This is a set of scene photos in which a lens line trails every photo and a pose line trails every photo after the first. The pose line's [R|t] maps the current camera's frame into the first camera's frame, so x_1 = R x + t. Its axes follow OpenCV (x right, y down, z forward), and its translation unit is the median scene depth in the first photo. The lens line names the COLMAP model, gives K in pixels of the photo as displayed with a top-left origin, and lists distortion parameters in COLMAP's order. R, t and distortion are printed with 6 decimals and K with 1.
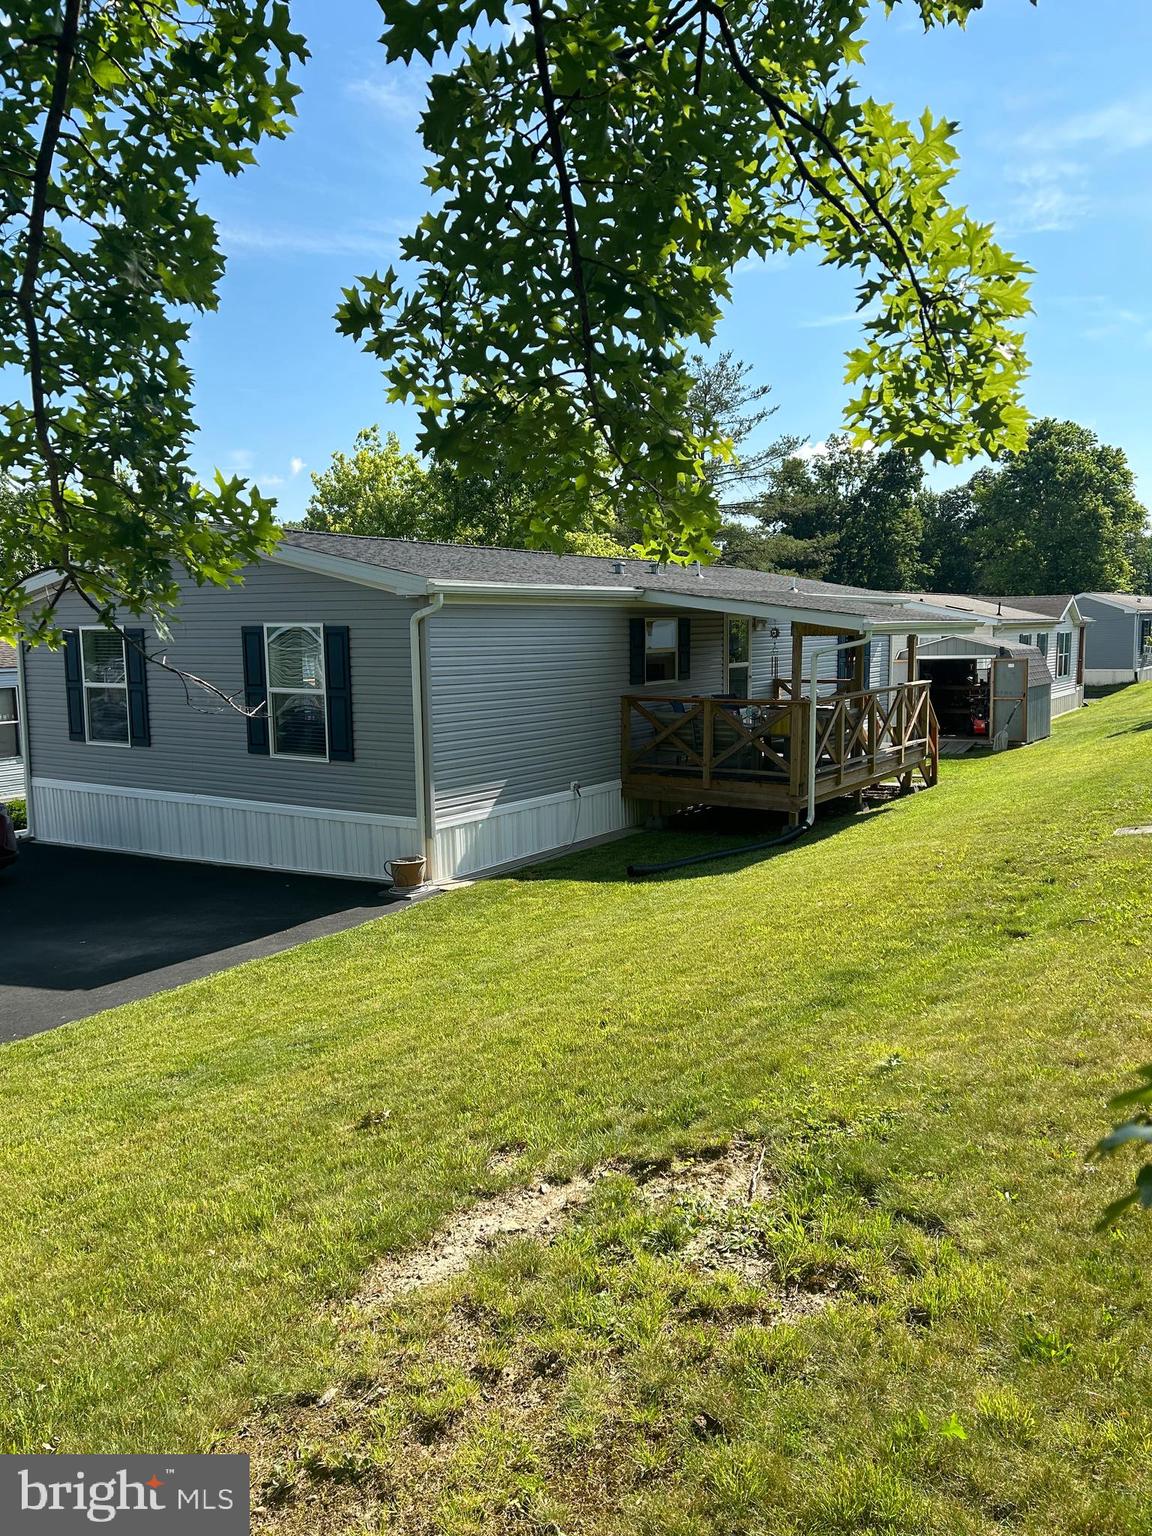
lens RADIAL K [[1125.2, 0, 578.1], [0, 1125.2, 748.4], [0, 0, 1]] dist [0.050244, -0.056801]
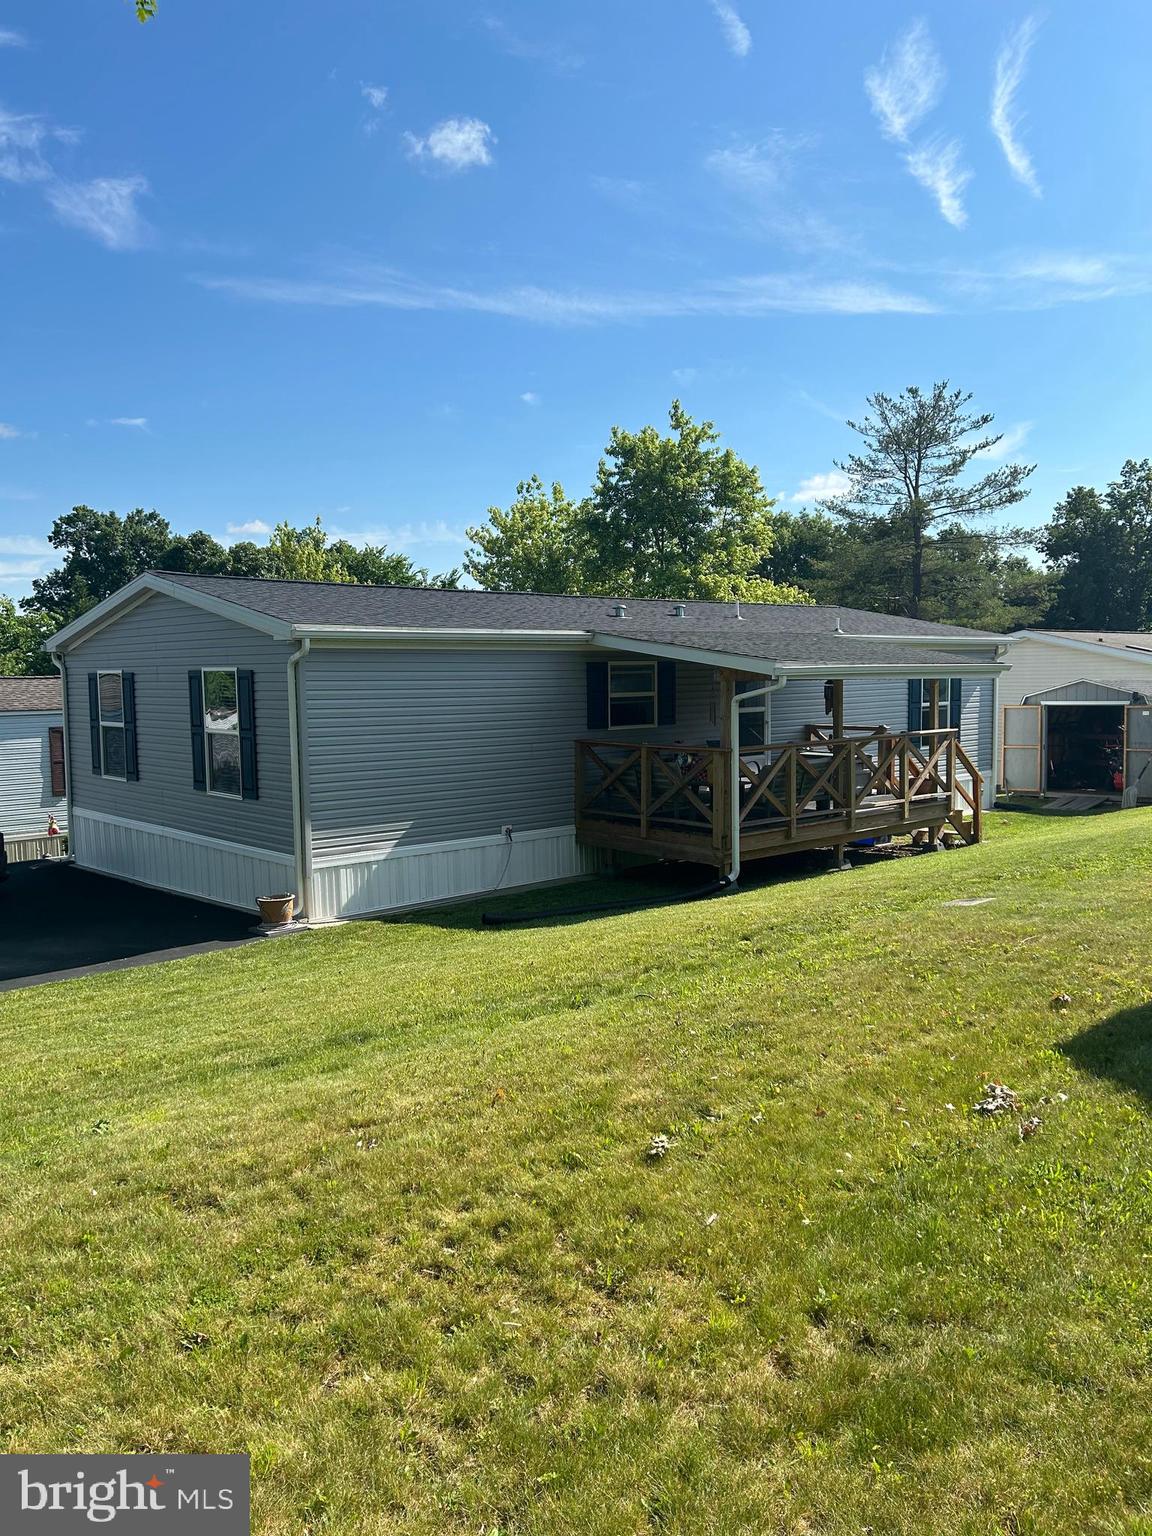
lens RADIAL K [[1125.2, 0, 578.1], [0, 1125.2, 748.4], [0, 0, 1]] dist [0.050244, -0.056801]
pose [[0.971673, 0.015635, -0.235811, 0.284882], [-0.024337, 0.999124, -0.034038, -0.006406], [0.235072, 0.038813, 0.971203, 0.047834]]
